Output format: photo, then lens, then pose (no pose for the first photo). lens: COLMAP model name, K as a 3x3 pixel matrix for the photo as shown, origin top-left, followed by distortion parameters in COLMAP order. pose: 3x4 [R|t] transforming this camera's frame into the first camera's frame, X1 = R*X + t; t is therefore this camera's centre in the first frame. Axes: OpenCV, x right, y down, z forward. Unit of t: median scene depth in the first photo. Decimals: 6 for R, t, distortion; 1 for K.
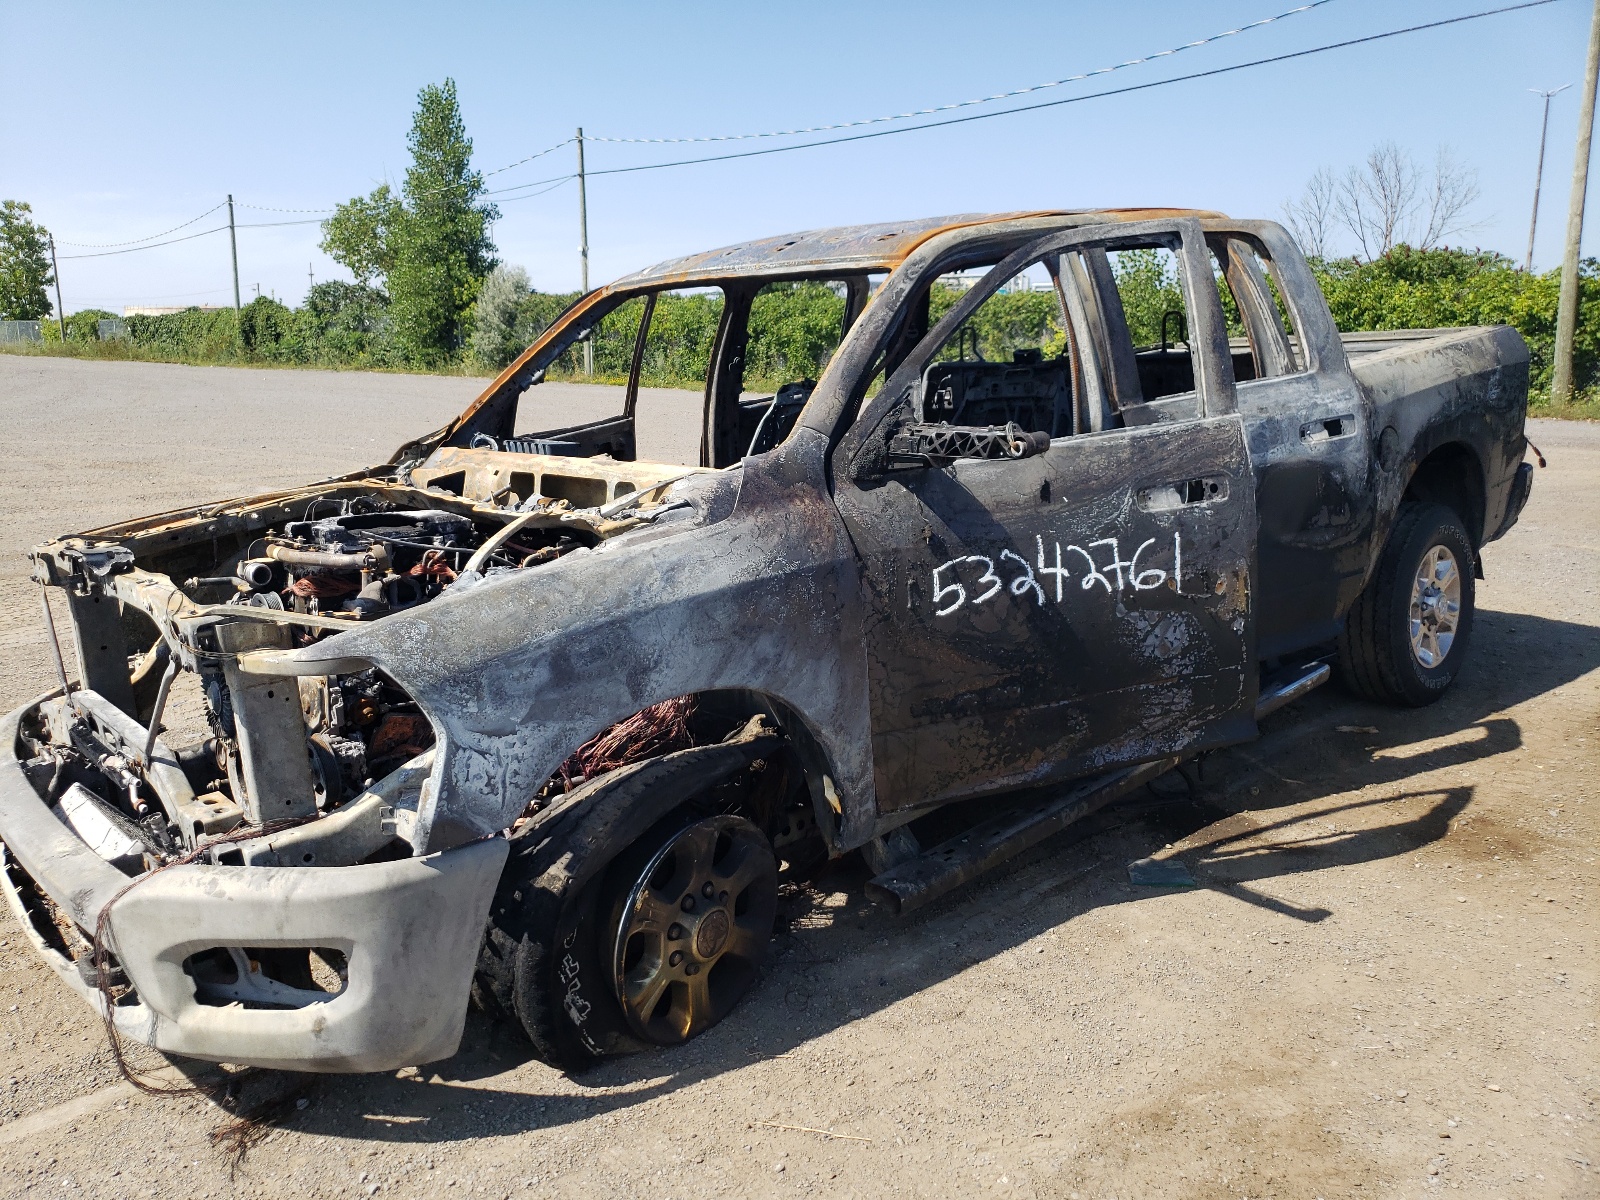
lens RADIAL K [[1258.9, 0, 800.4], [0, 1258.9, 592.8], [0, 0, 1]] dist [0.024527, -0.014678]
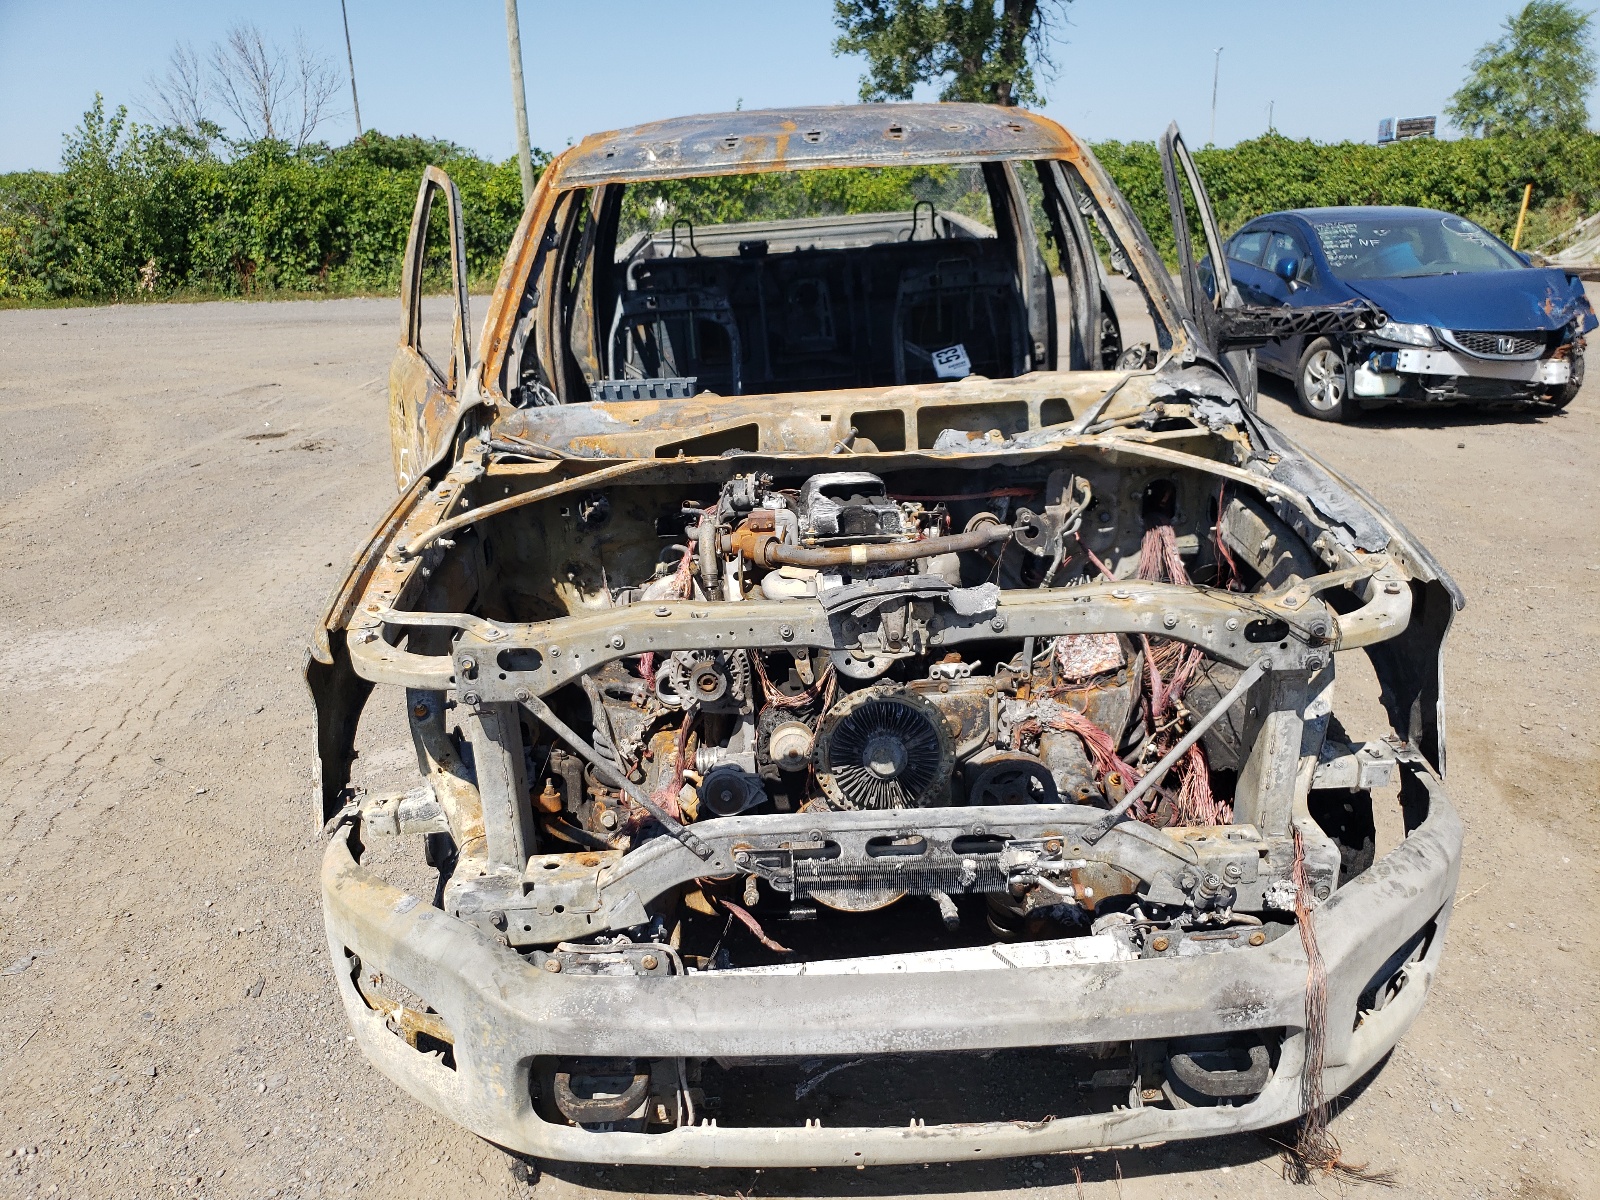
lens RADIAL K [[1258.9, 0, 800.4], [0, 1258.9, 592.8], [0, 0, 1]] dist [0.024527, -0.014678]
pose [[0.646558, -0.239786, 0.724200, -0.136464], [0.178060, 0.970530, 0.162376, -0.018891], [-0.741794, 0.023966, 0.670200, 0.073566]]
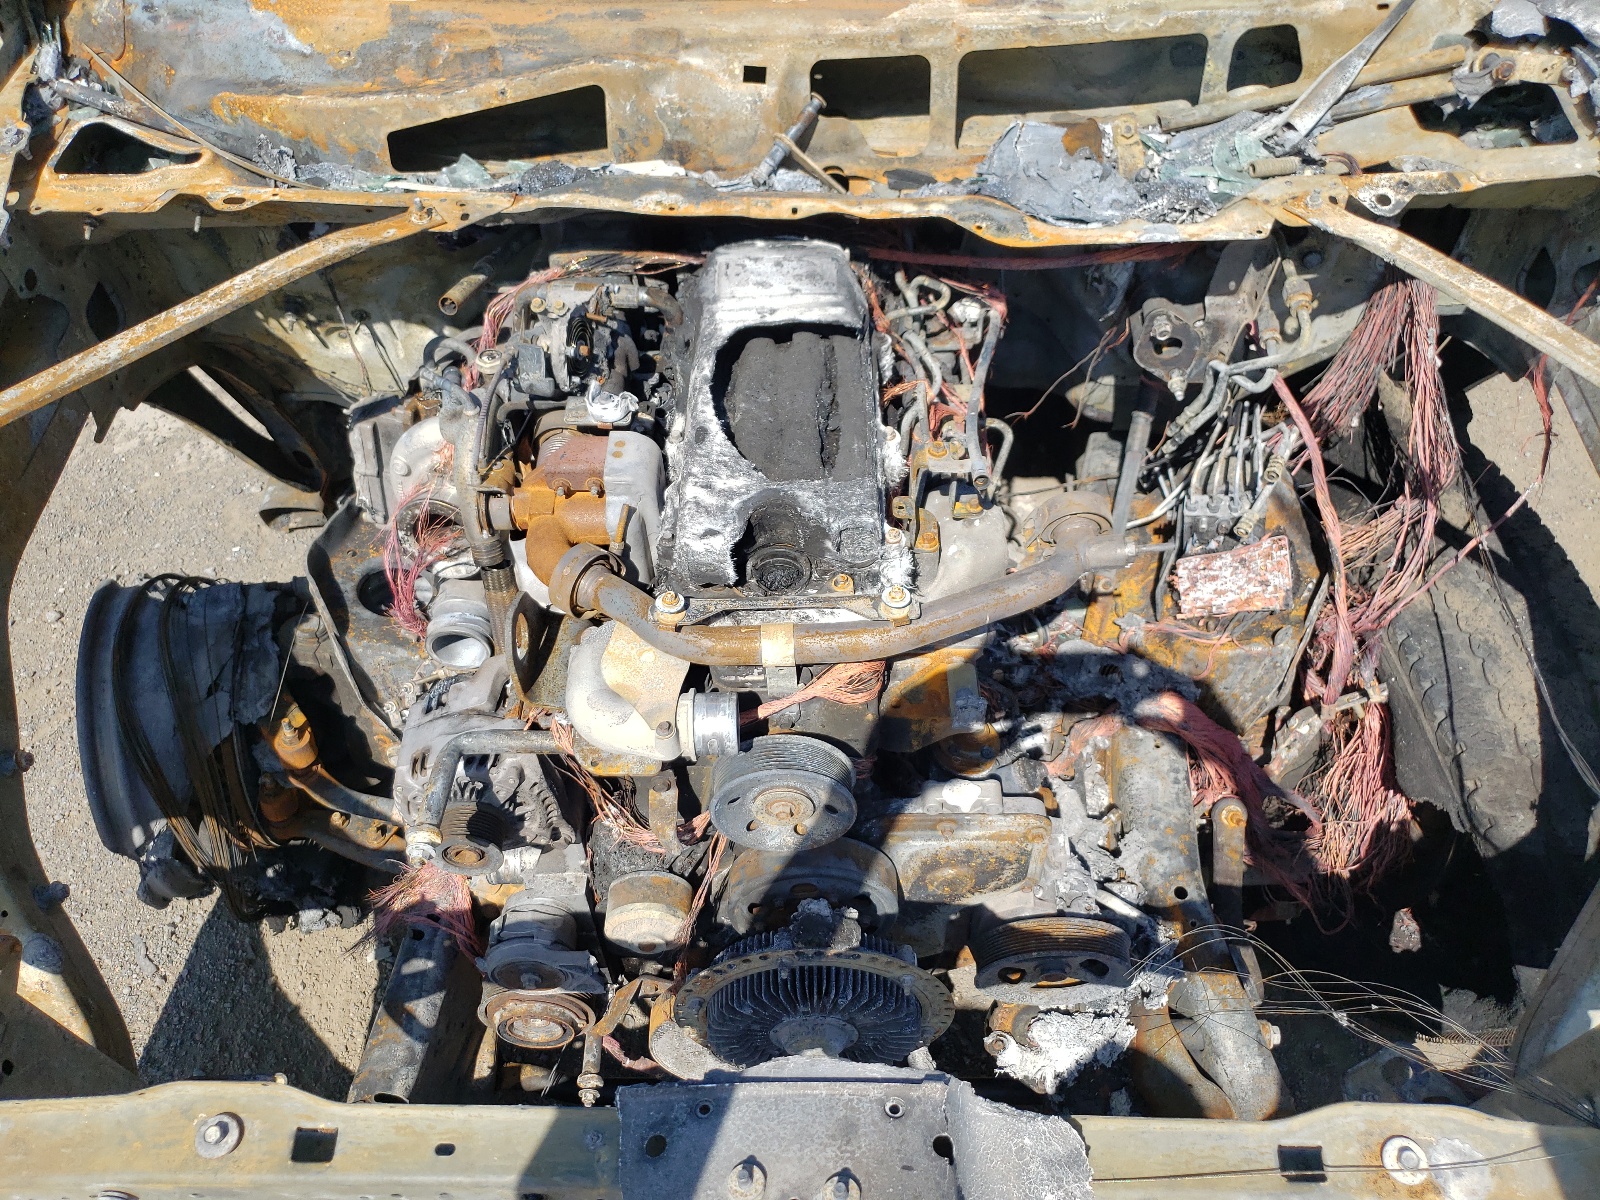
lens RADIAL K [[1258.9, 0, 800.4], [0, 1258.9, 592.8], [0, 0, 1]] dist [0.024527, -0.014678]
pose [[0.675878, -0.540653, 0.500882, -0.076936], [0.145877, 0.764301, 0.628144, -0.033078], [-0.722432, -0.351481, 0.595443, 0.113589]]
